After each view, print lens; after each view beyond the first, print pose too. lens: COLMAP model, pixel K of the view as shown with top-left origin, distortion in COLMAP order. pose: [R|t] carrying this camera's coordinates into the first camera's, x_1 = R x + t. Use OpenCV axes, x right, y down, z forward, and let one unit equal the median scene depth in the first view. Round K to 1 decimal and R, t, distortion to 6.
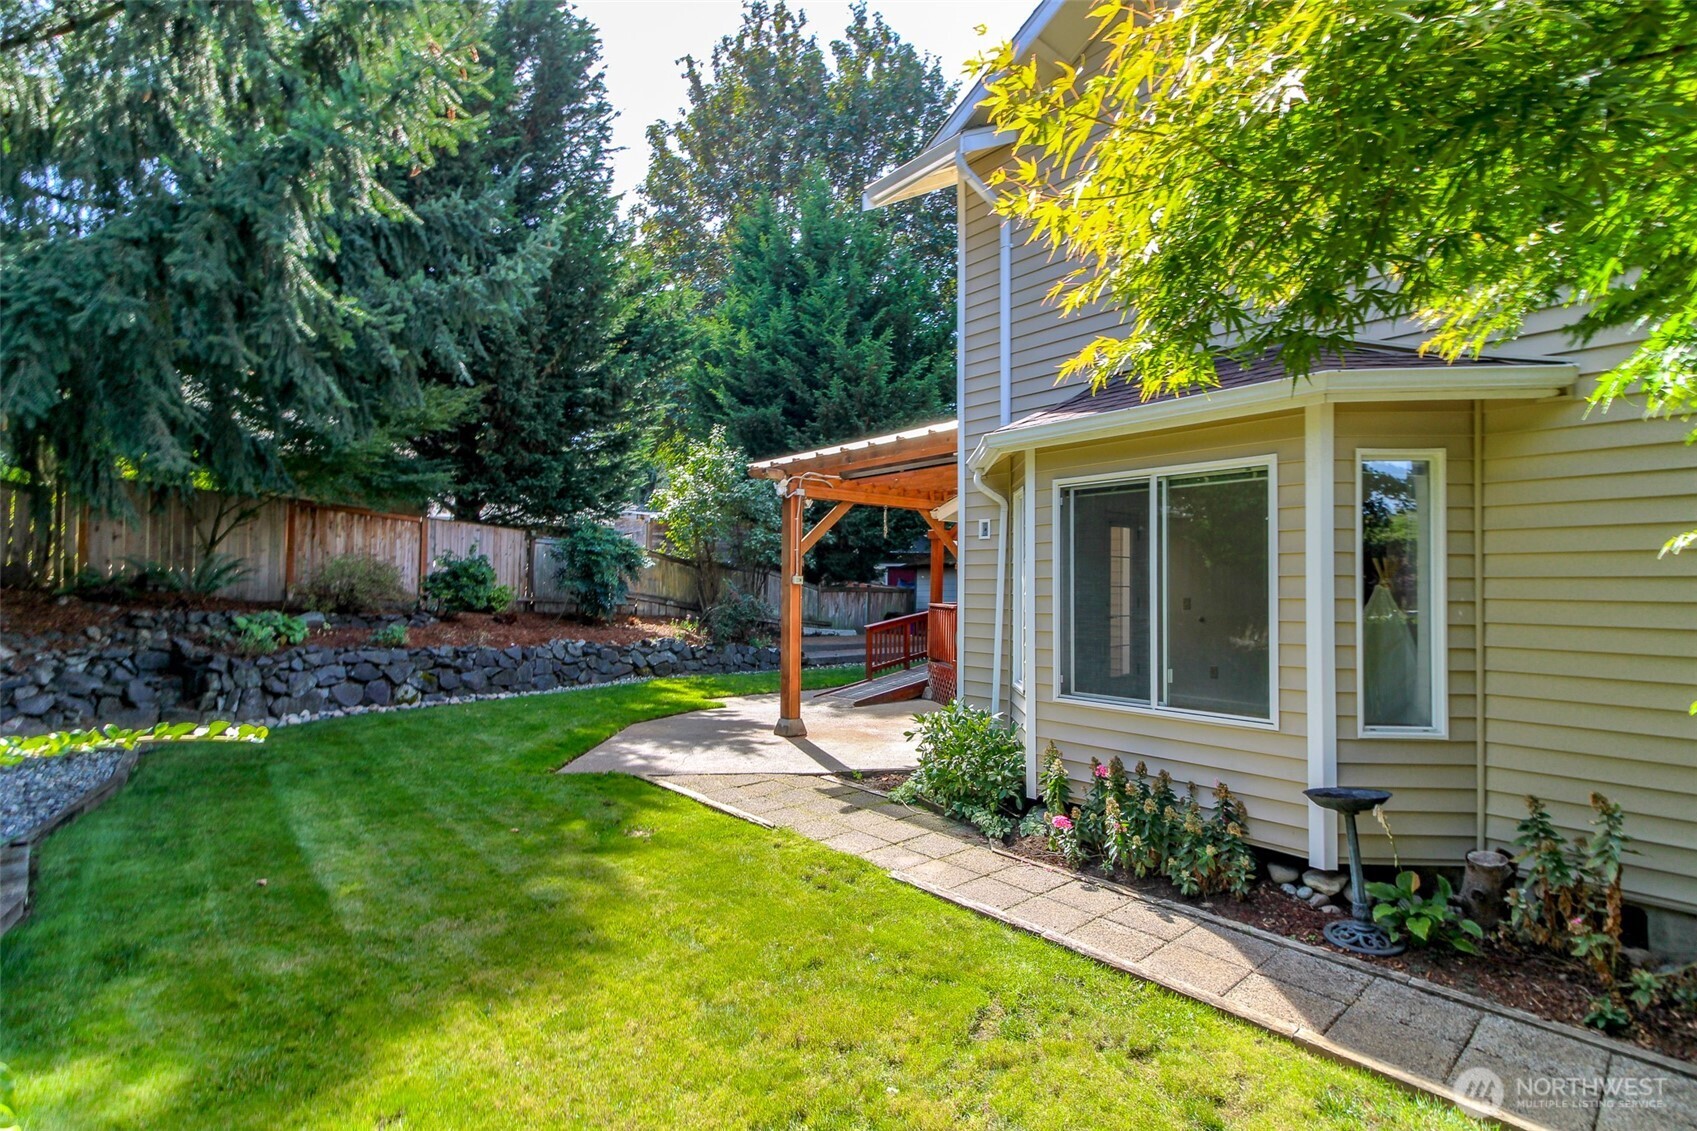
lens RADIAL K [[769.7, 0, 848.3], [0, 769.7, 572.5], [0, 0, 1]] dist [-0.001671, -0.001044]
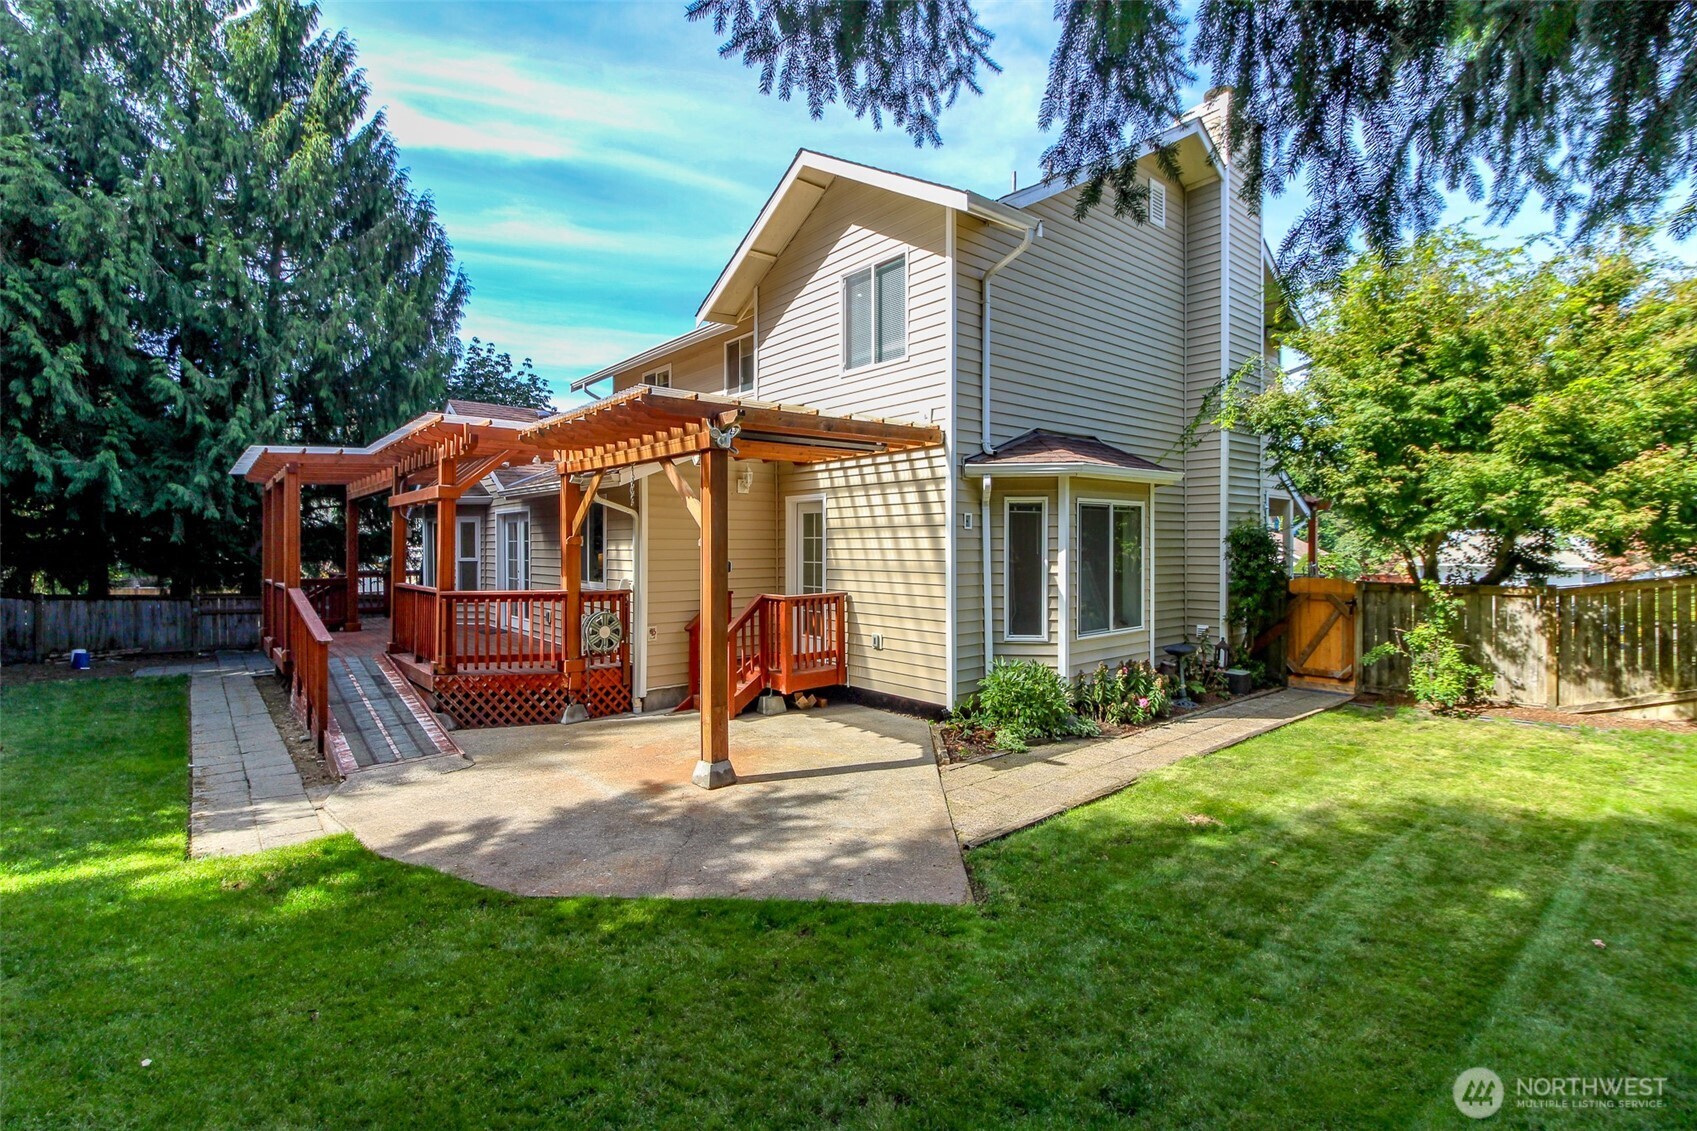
lens RADIAL K [[769.7, 0, 848.2], [0, 769.7, 550.8], [0, 0, 1]] dist [-0.001671, -0.001044]
pose [[0.024155, -0.016255, 0.999576, -0.828832], [-0.018797, 0.999684, 0.016711, -0.019555], [-0.999531, -0.019193, 0.023841, 0.913275]]
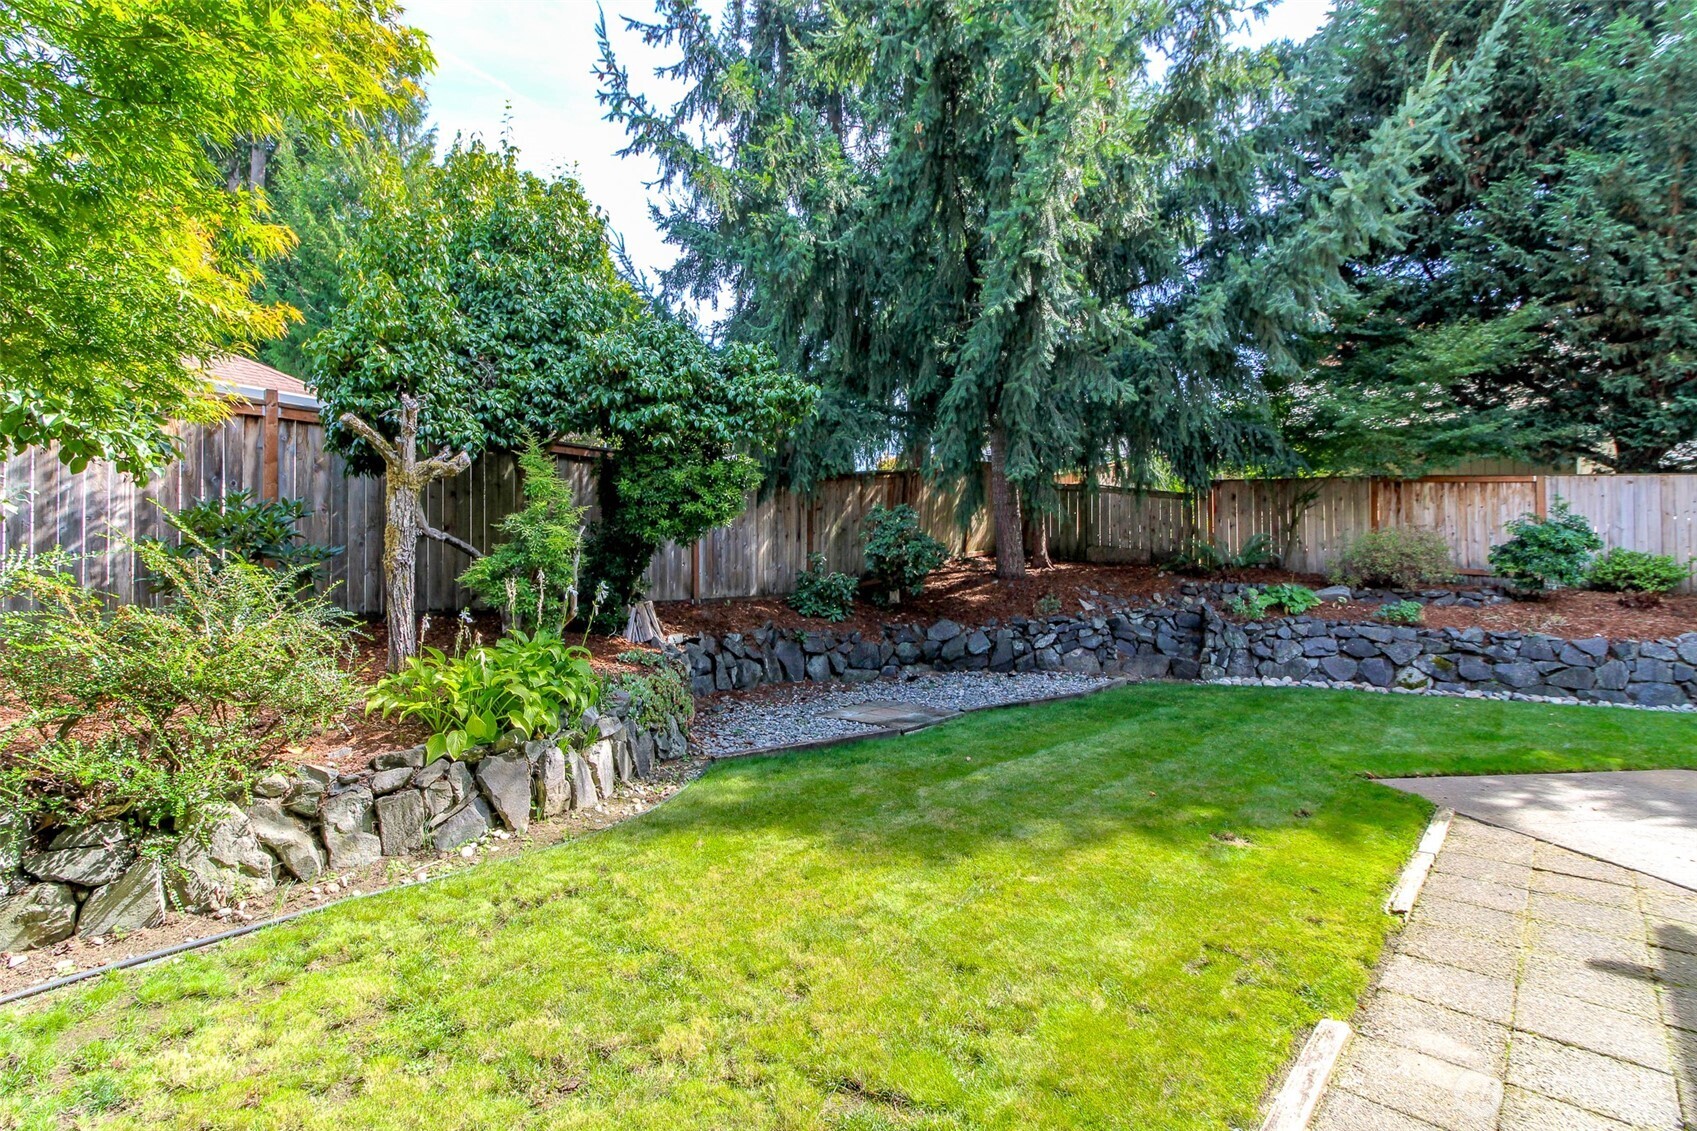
lens RADIAL K [[769.7, 0, 847.2], [0, 769.7, 560.1], [0, 0, 1]] dist [-0.001671, -0.001044]
pose [[0.081070, -0.024497, -0.996407, 0.333376], [0.026649, 0.999394, -0.022402, 0.028200], [0.996352, -0.024738, 0.081674, 0.332293]]
